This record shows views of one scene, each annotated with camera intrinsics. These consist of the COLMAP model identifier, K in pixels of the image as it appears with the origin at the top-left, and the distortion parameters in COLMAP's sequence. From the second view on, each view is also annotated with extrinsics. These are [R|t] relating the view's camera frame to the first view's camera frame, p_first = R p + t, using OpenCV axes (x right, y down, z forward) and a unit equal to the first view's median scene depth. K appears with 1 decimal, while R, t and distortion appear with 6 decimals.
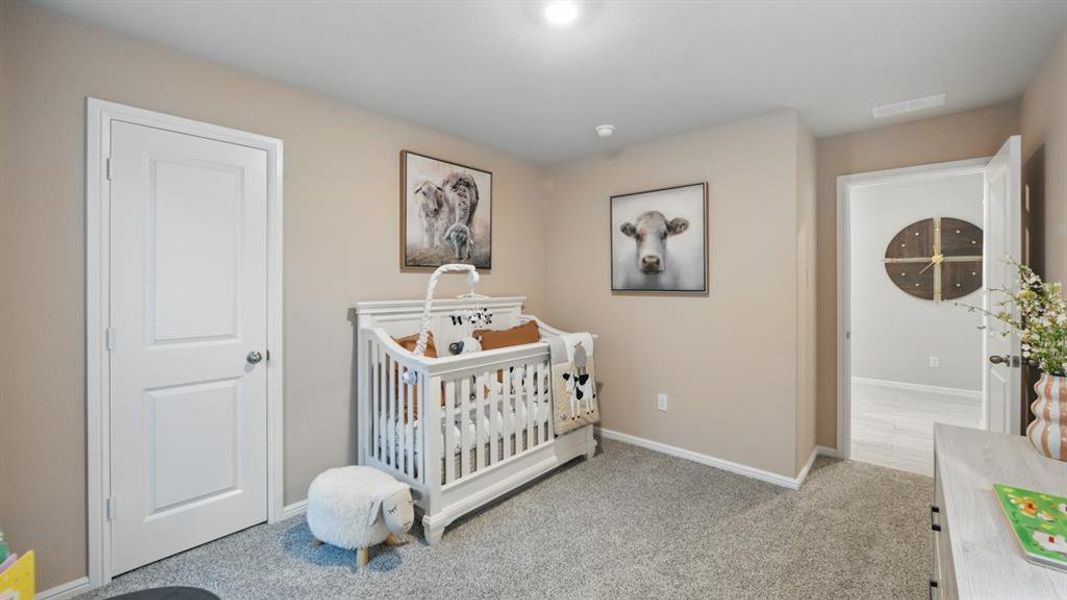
lens RADIAL K [[428.9, 0, 537.4], [0, 428.9, 282.1], [0, 0, 1]] dist [-0.009068, 0.000485]
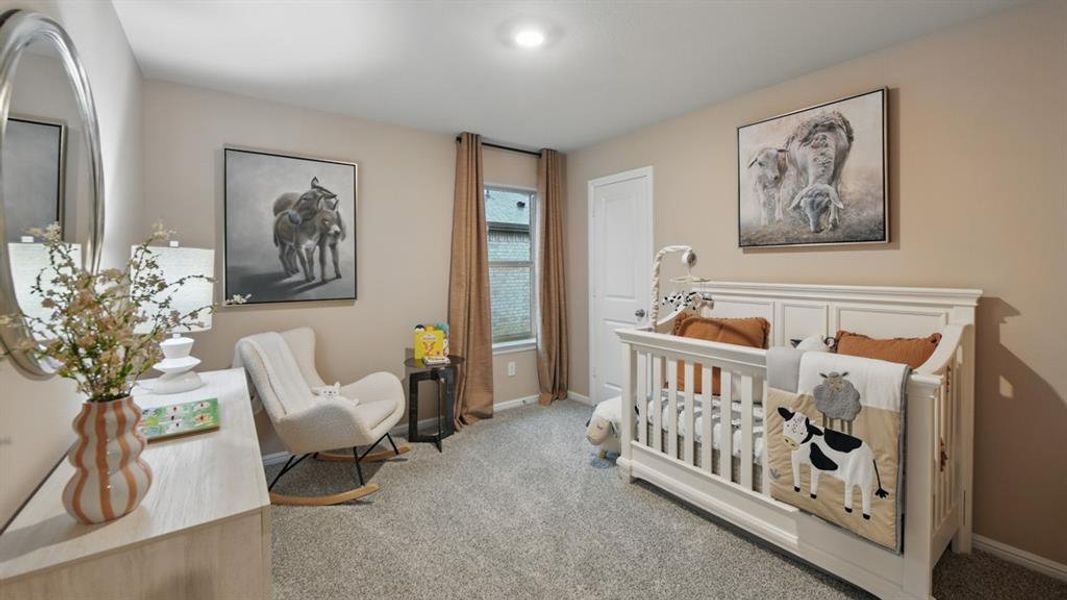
lens RADIAL K [[428.9, 0, 539.2], [0, 428.9, 268.4], [0, 0, 1]] dist [-0.009068, 0.000485]
pose [[-0.209849, 0.009024, -0.977692, 0.695313], [0.008794, 0.999934, 0.007342, 0.000677], [0.977694, -0.007058, -0.209914, 0.723173]]
